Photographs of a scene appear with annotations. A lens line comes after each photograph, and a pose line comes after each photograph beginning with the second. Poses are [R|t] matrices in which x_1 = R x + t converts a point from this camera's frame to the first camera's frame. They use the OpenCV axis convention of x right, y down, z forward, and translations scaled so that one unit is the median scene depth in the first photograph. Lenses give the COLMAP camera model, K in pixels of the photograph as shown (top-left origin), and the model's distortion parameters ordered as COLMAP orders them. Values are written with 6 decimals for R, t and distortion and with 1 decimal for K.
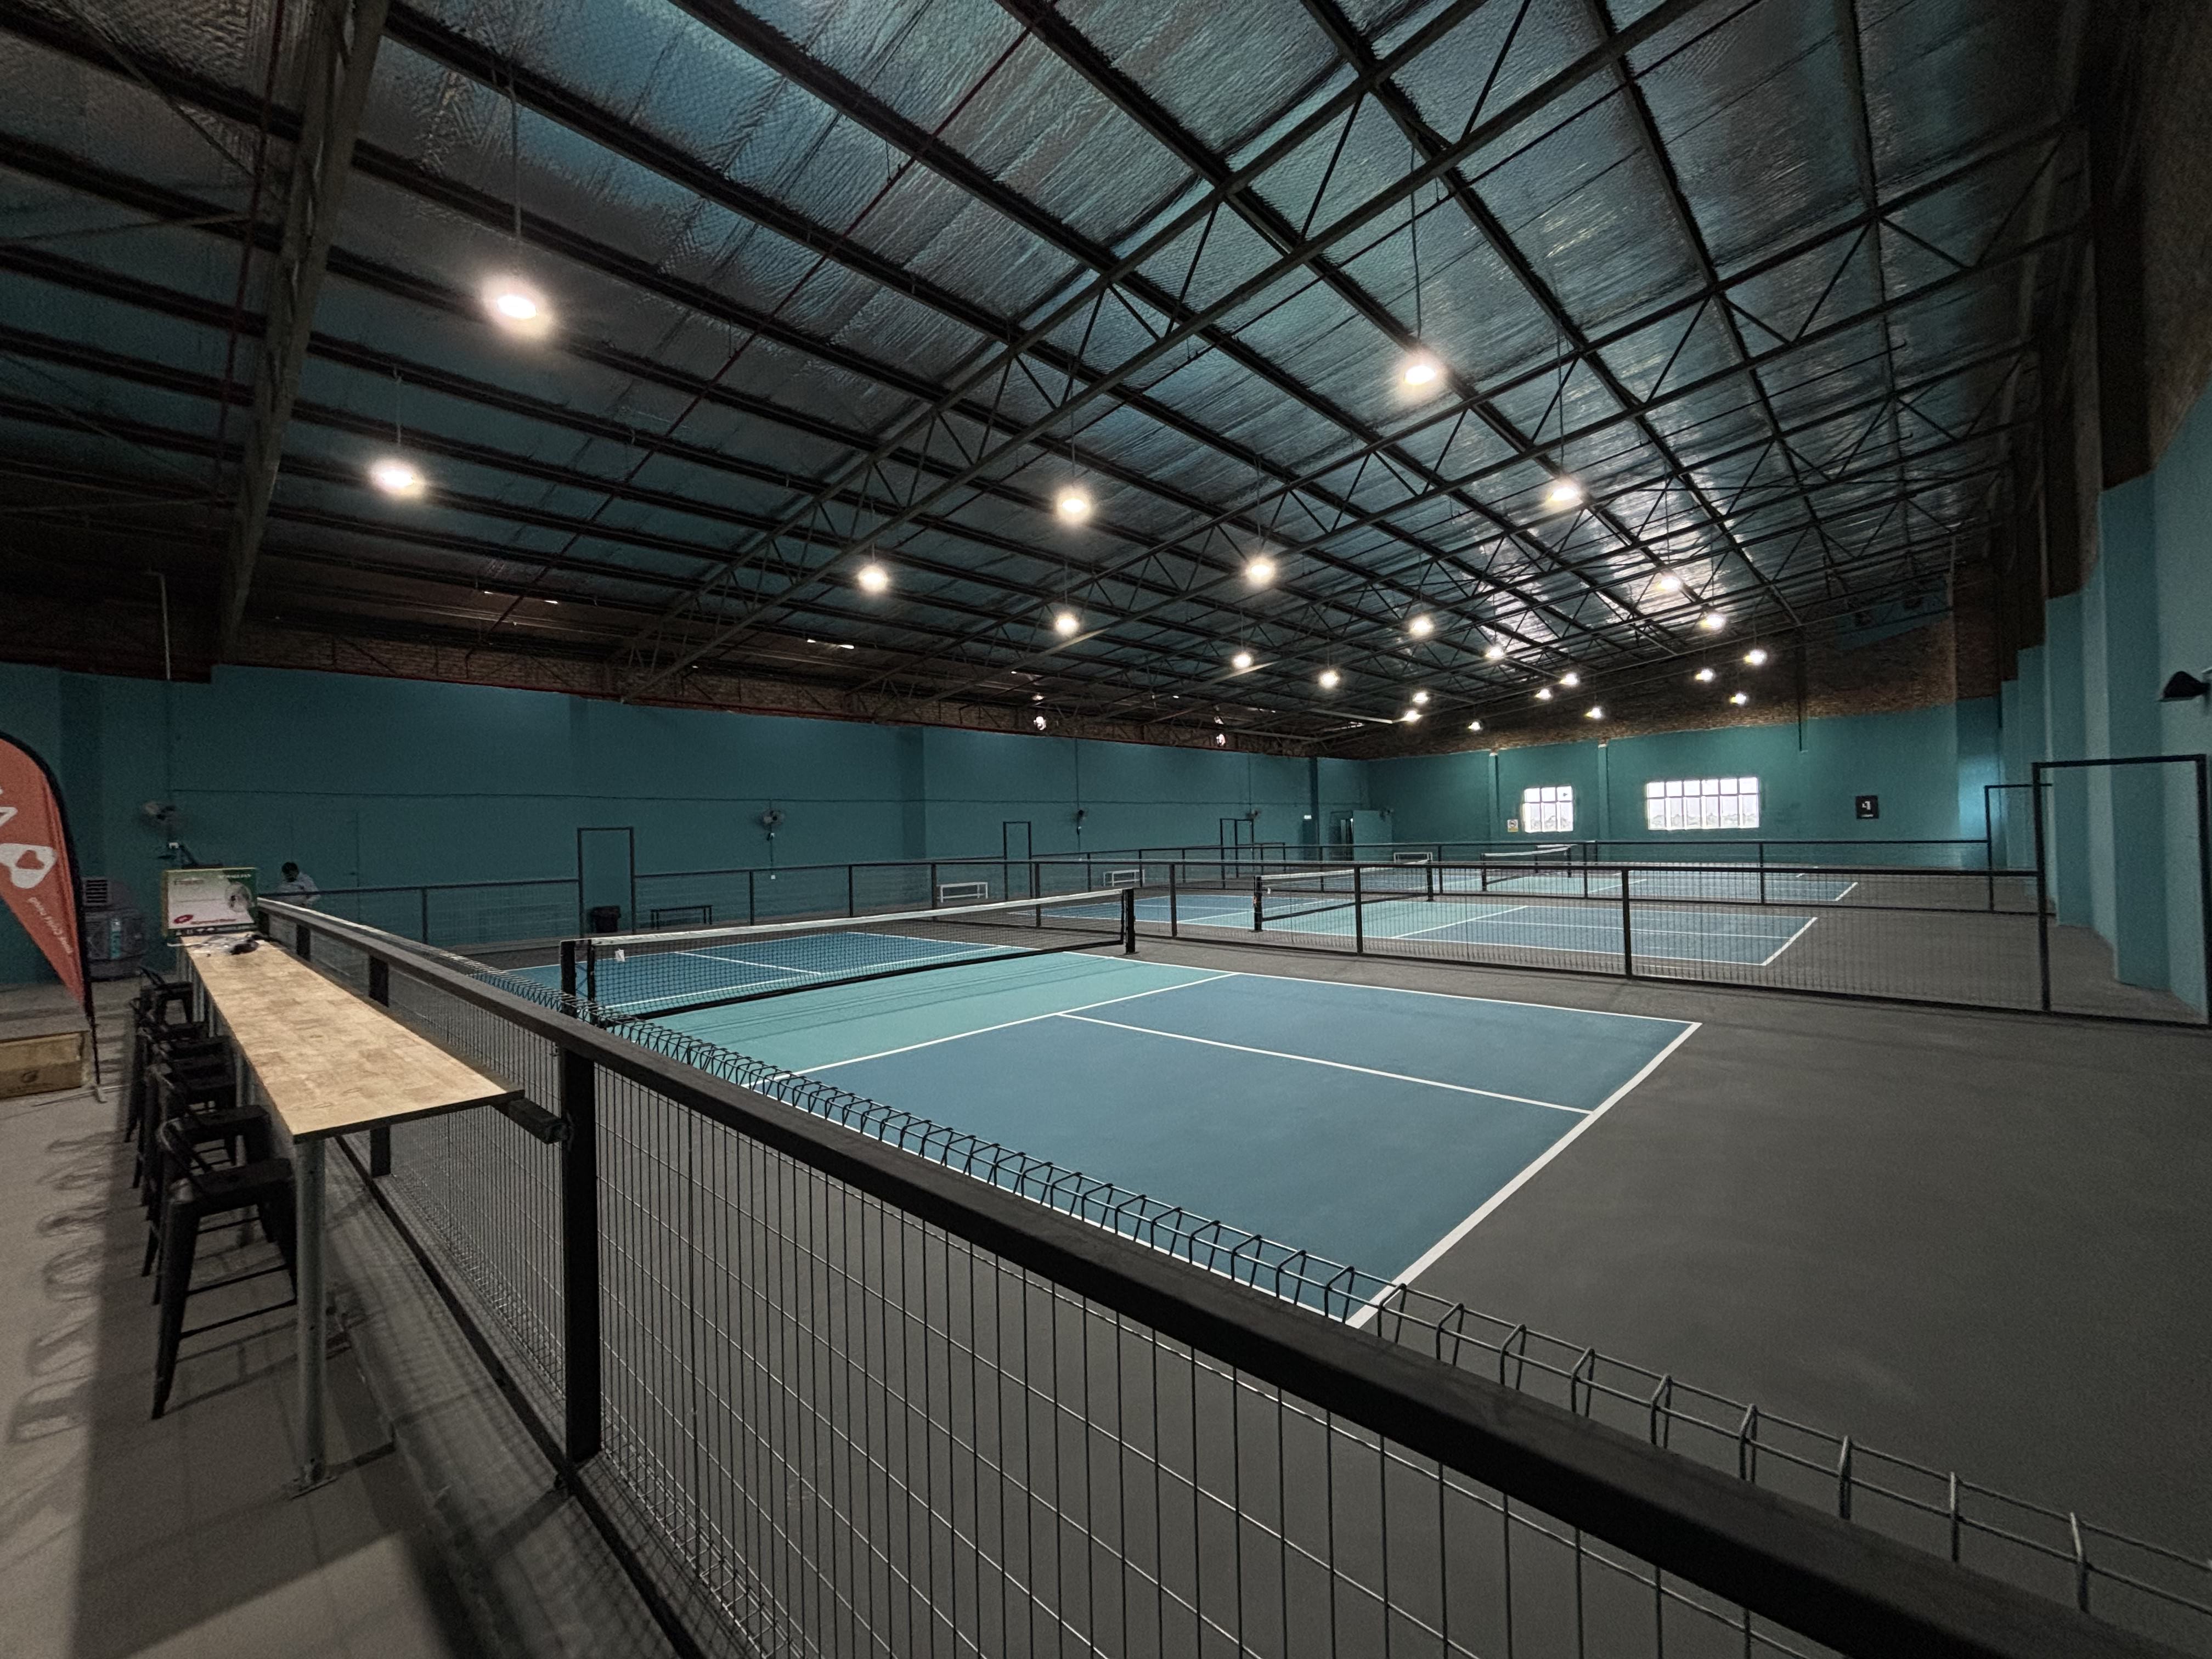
lens RADIAL K [[889.1, 0, 1148.7], [0, 889.1, 826.9], [0, 0, 1]] dist [0.004266, -0.000170]
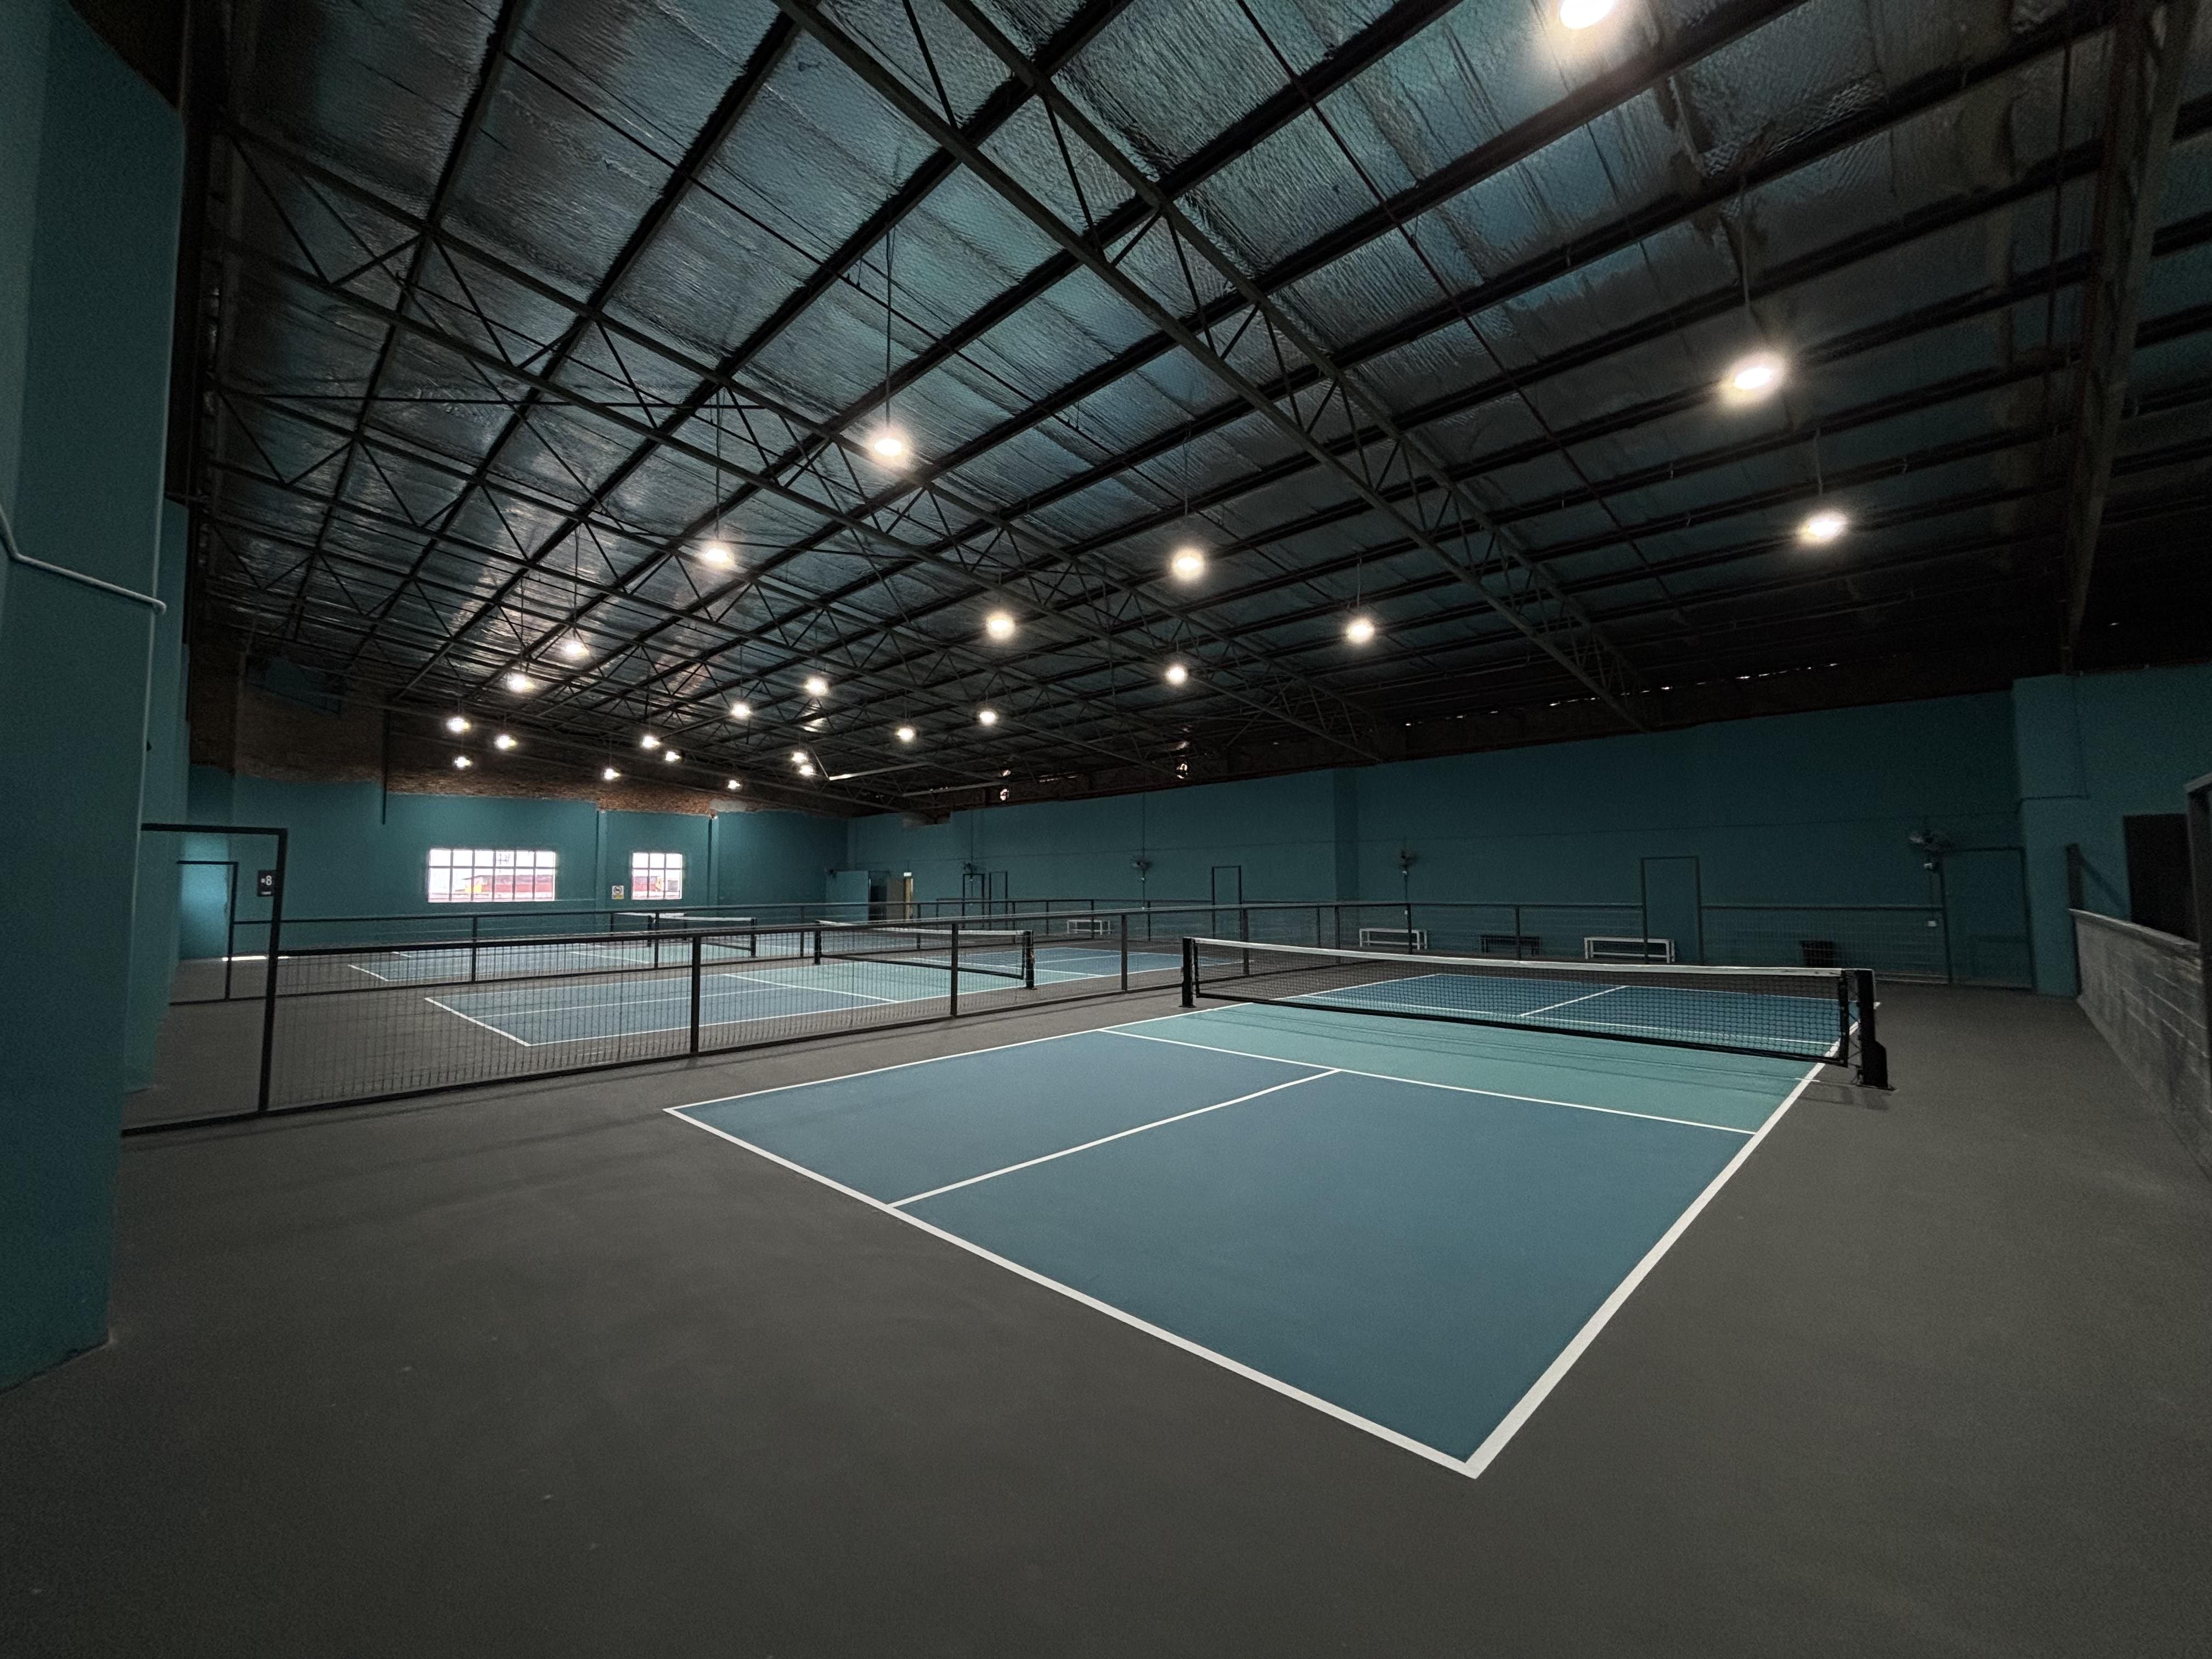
lens RADIAL K [[889.1, 0, 1114.4], [0, 889.1, 847.1], [0, 0, 1]] dist [0.004266, -0.000170]
pose [[0.042835, 0.067116, 0.996825, -1.609377], [0.002037, 0.997733, -0.067264, 0.050060], [-0.999080, 0.004911, 0.042602, 1.571103]]
